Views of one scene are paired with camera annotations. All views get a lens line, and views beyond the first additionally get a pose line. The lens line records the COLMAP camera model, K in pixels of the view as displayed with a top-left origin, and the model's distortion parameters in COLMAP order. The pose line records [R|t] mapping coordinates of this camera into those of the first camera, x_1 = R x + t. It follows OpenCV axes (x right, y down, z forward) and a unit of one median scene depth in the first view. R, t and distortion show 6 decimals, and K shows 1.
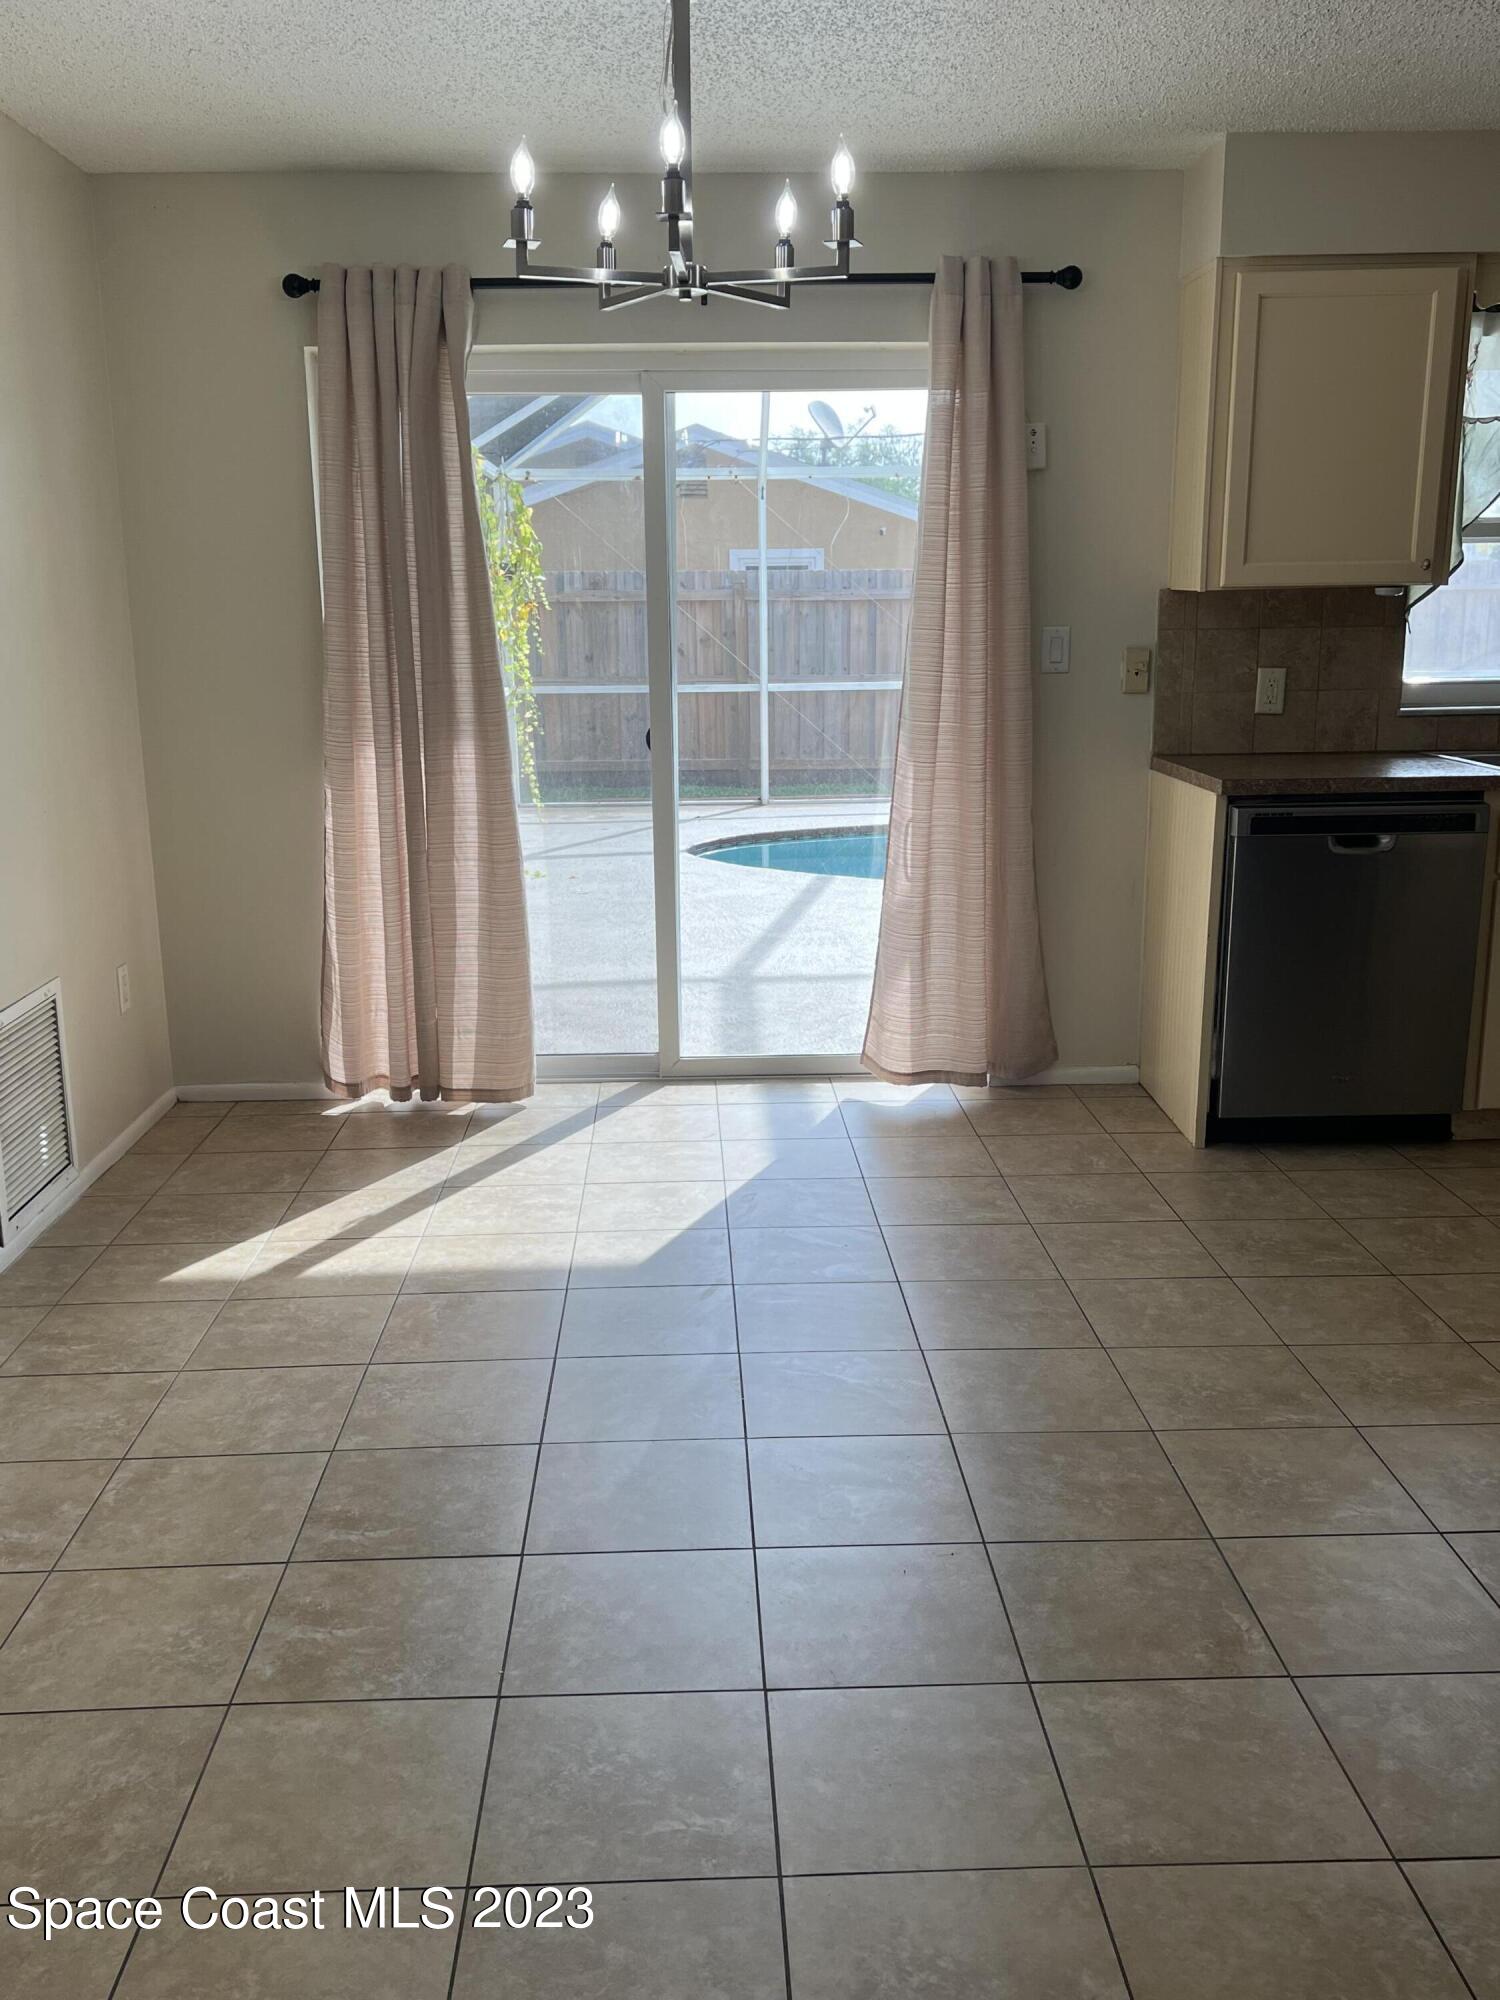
lens RADIAL K [[1761.1, 0, 750.0], [0, 1761.1, 1000.0], [0, 0, 1]] dist [0.035831, -0.010091]
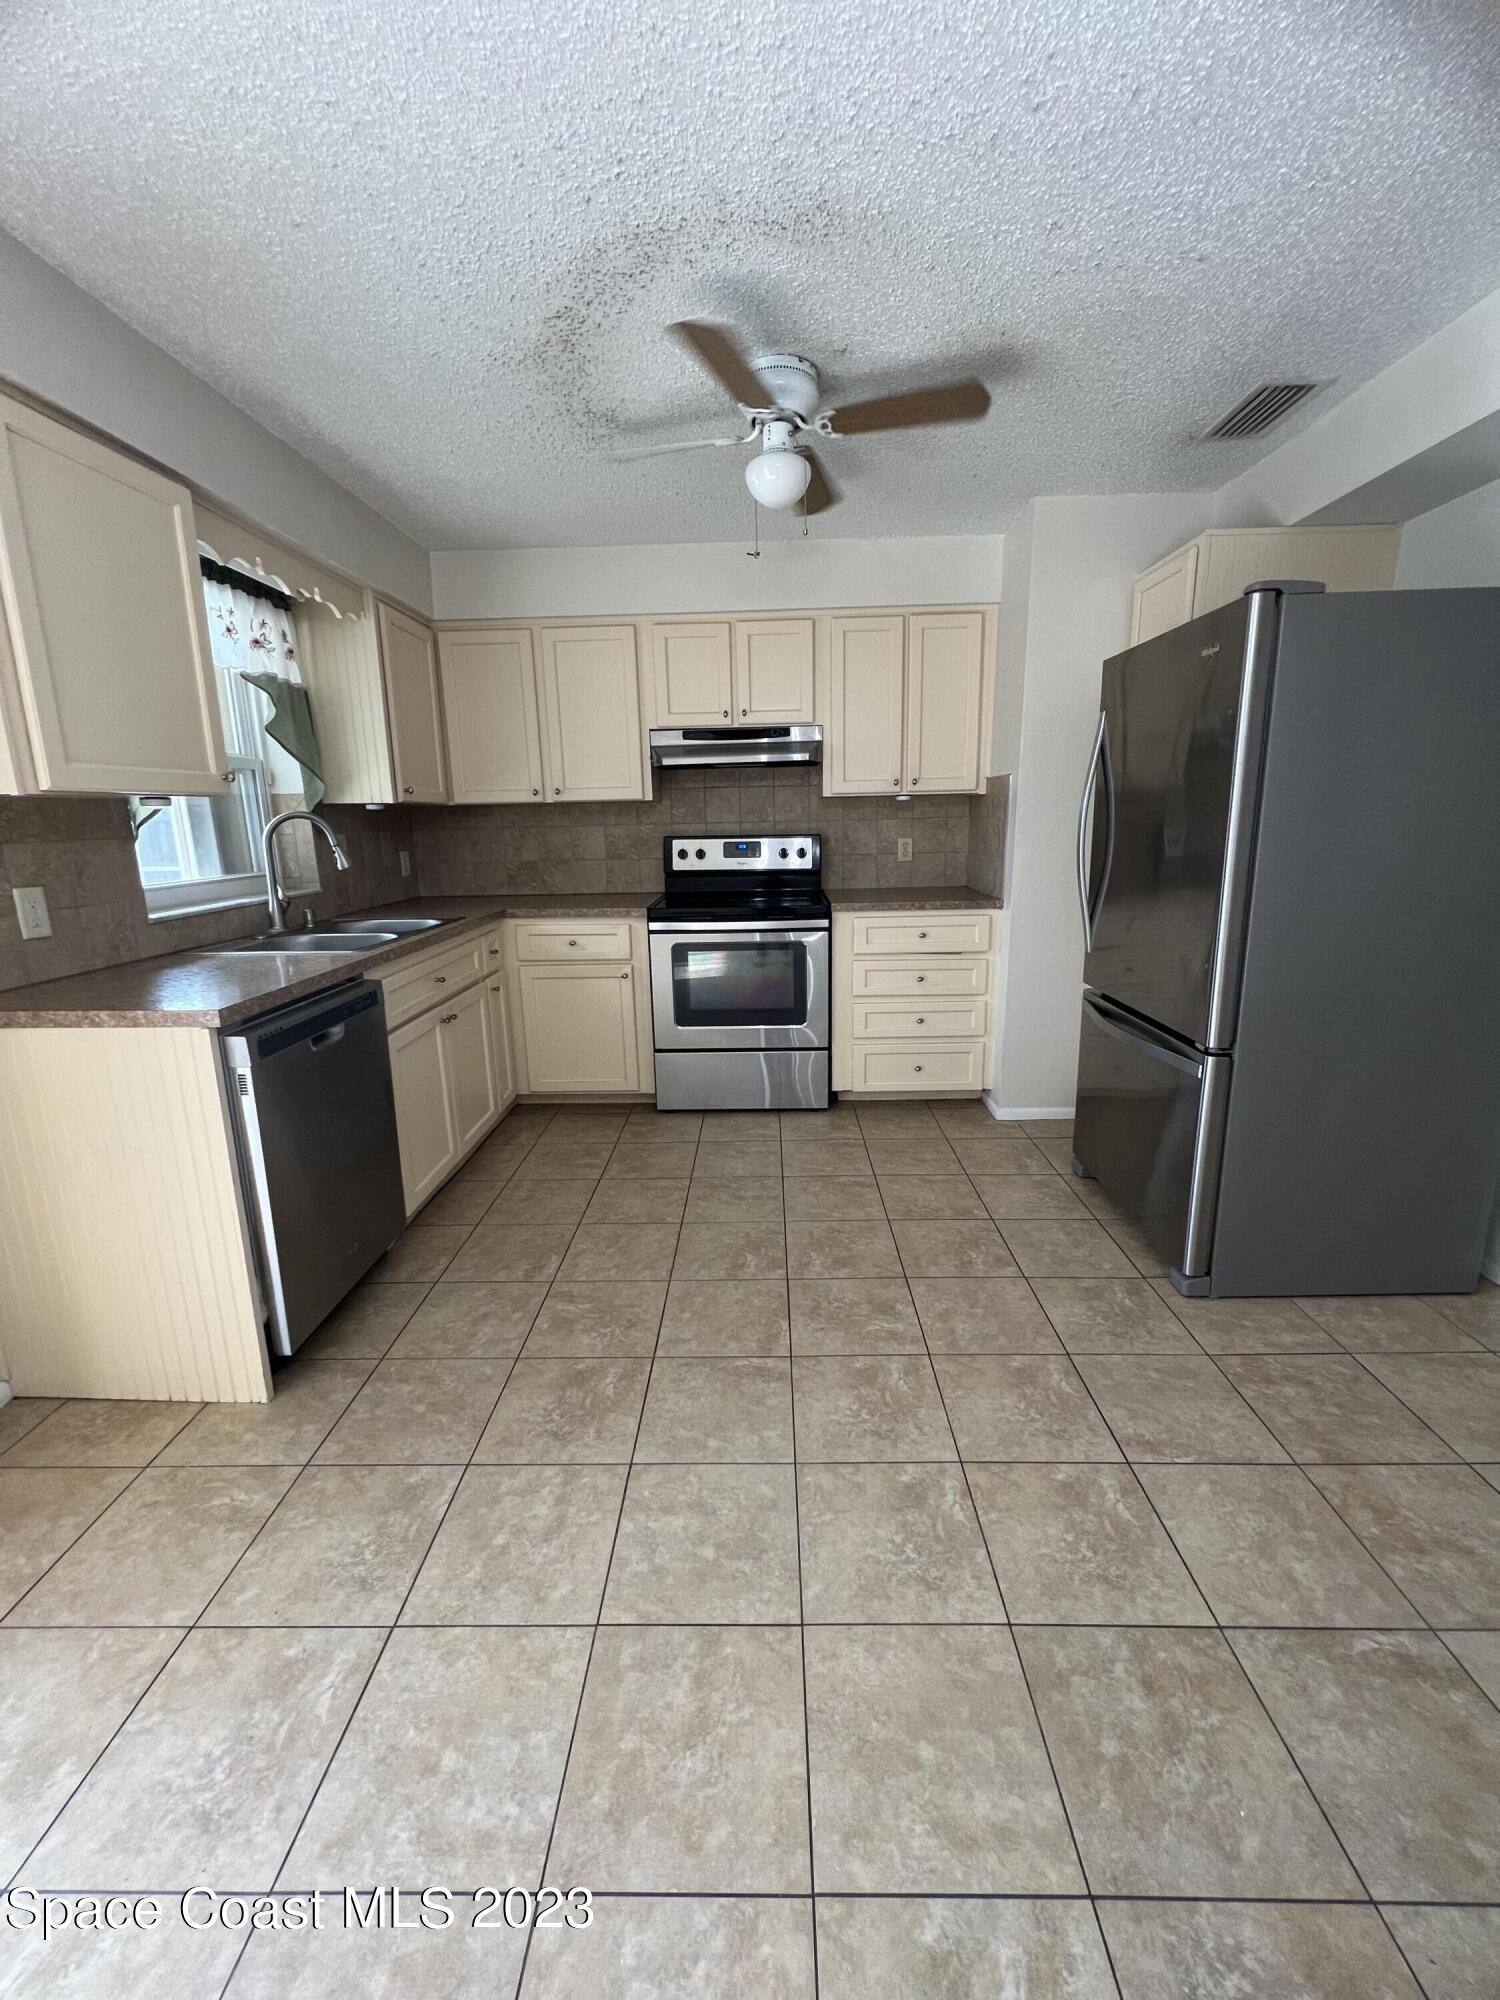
lens RADIAL K [[802.8, 0, 748.5], [0, 802.8, 997.6], [0, 0, 1]] dist [-0.000598, -0.000358]
pose [[0.060430, -0.211363, 0.975538, -0.093749], [0.236552, 0.952516, 0.191721, -0.136812], [-0.969738, 0.219180, 0.107559, 0.667466]]
